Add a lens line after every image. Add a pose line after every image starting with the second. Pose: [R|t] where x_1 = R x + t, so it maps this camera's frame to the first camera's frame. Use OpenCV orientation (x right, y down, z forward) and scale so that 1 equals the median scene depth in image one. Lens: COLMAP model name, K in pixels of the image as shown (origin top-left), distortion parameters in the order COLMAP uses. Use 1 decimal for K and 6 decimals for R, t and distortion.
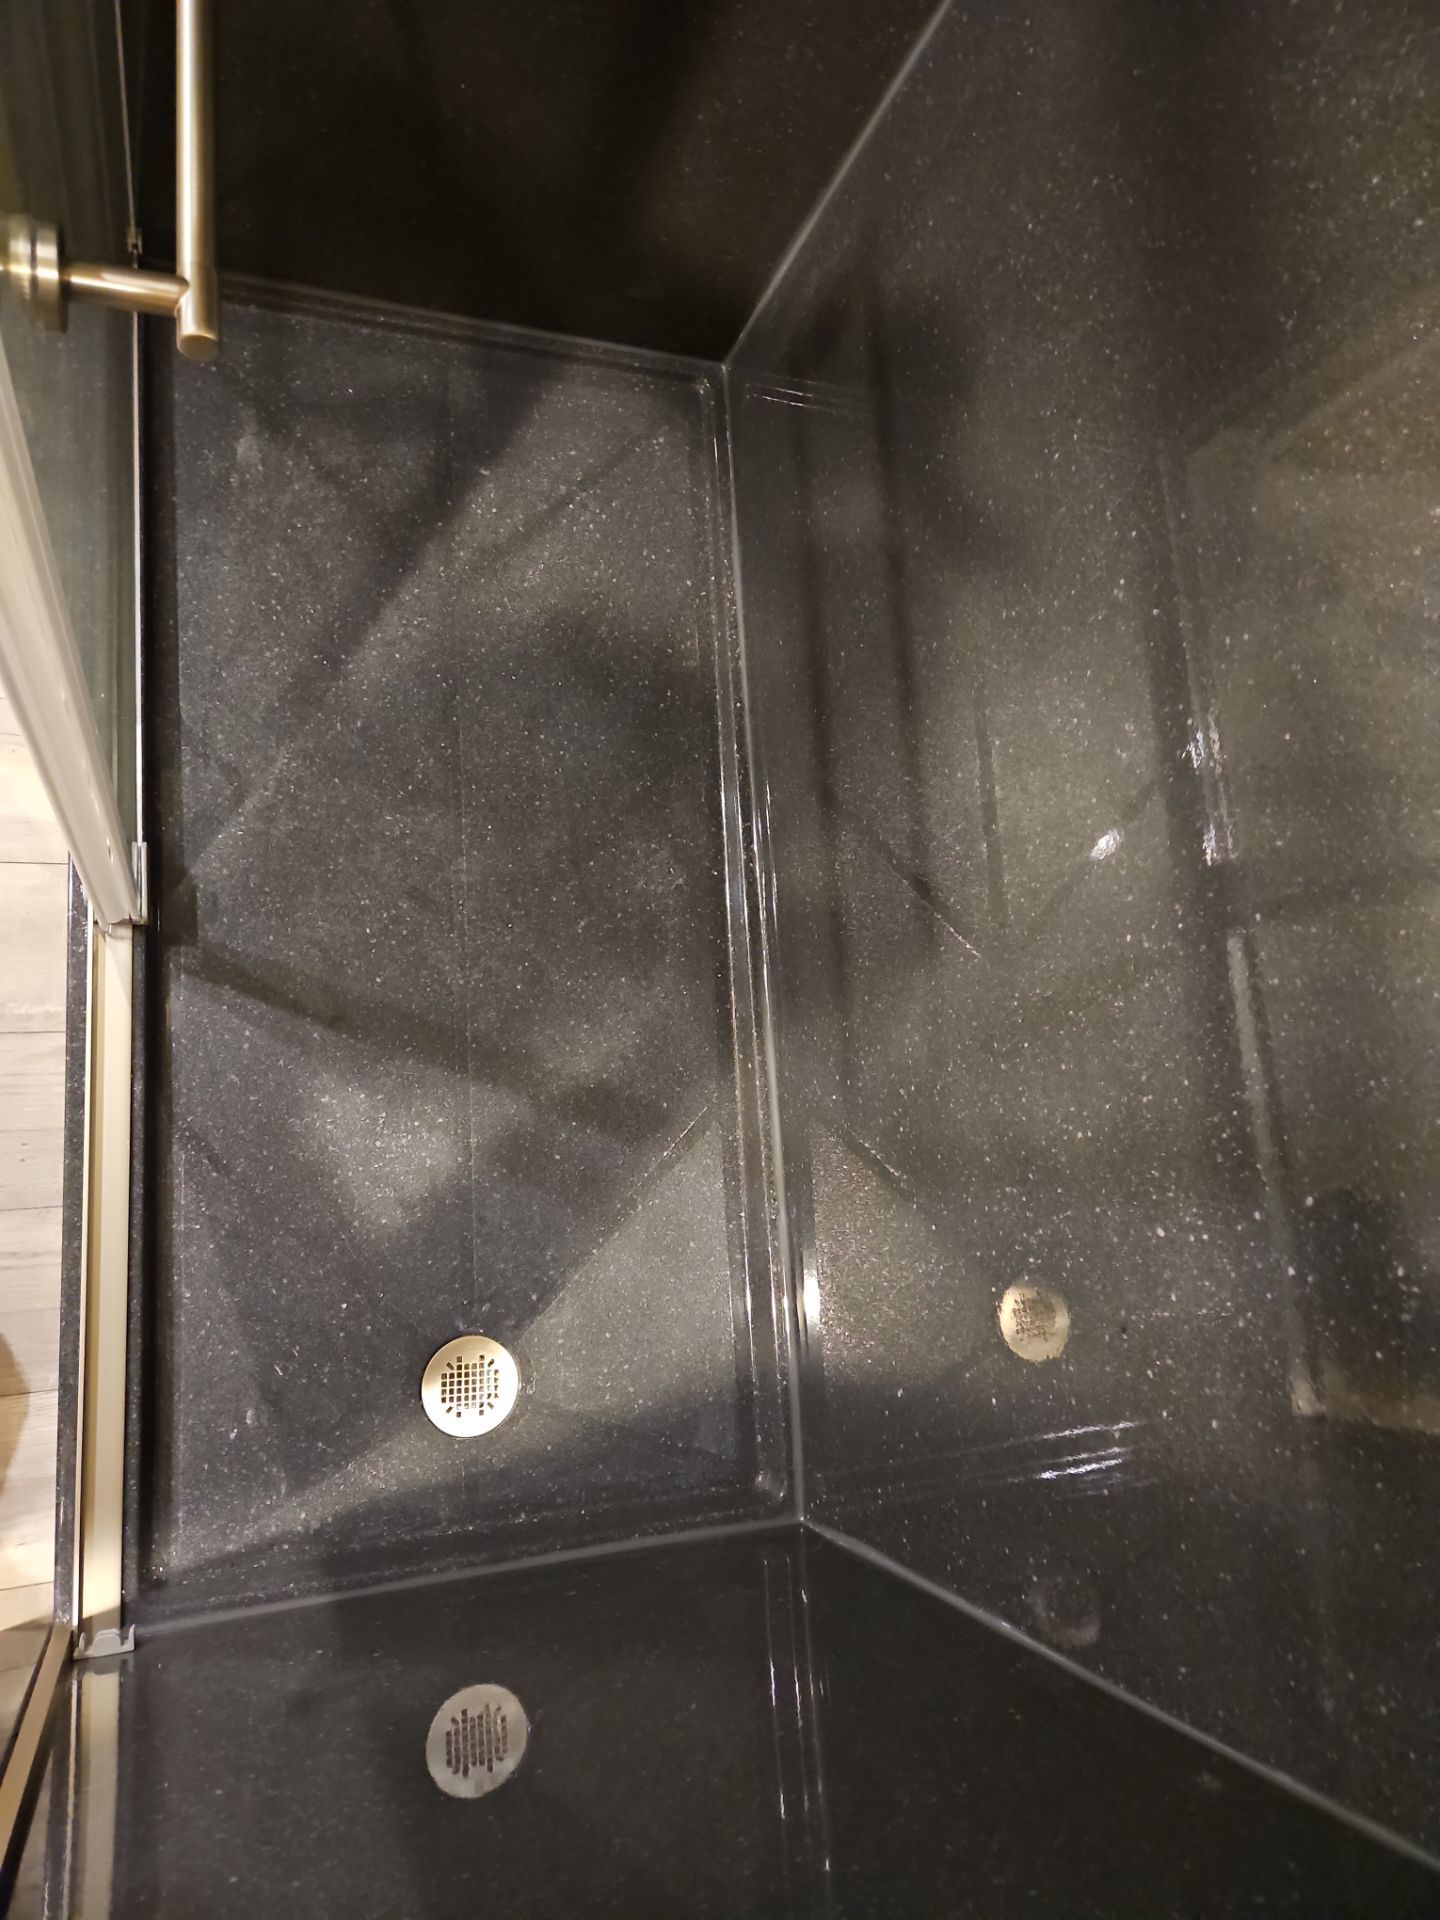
lens RADIAL K [[1309.8, 0, 720.0], [0, 1309.8, 960.0], [0, 0, 1]] dist [0.012240, -0.000293]
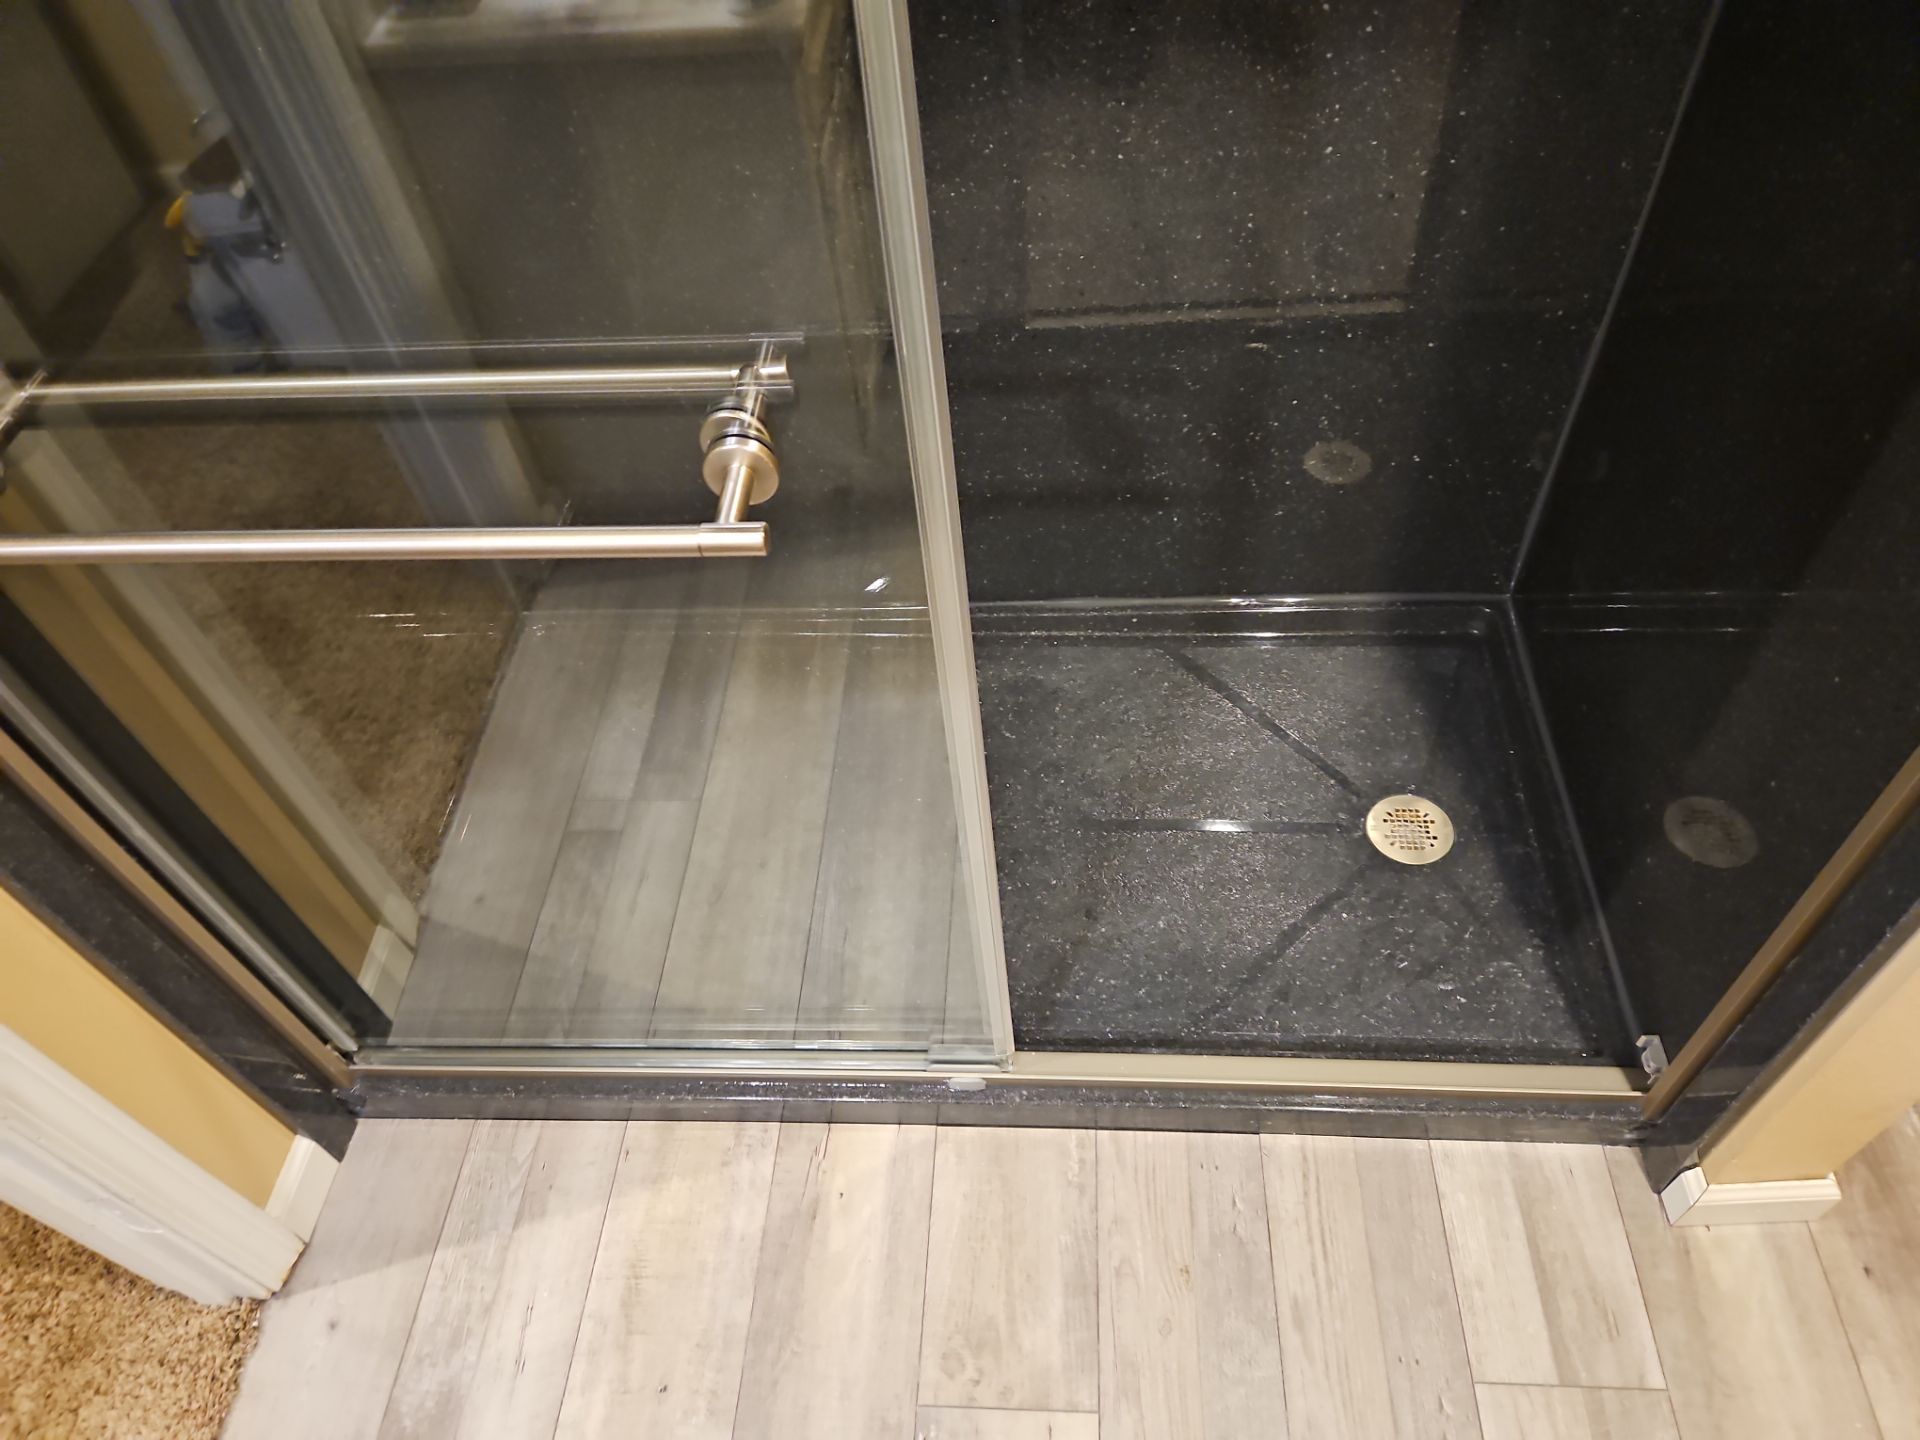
lens RADIAL K [[1309.8, 0, 960.0], [0, 1309.8, 720.0], [0, 0, 1]] dist [0.012240, -0.000293]
pose [[0.088420, -0.946616, 0.310001, -0.503297], [0.993915, 0.104371, 0.035220, -0.123412], [-0.065695, 0.305001, 0.950084, -0.106021]]
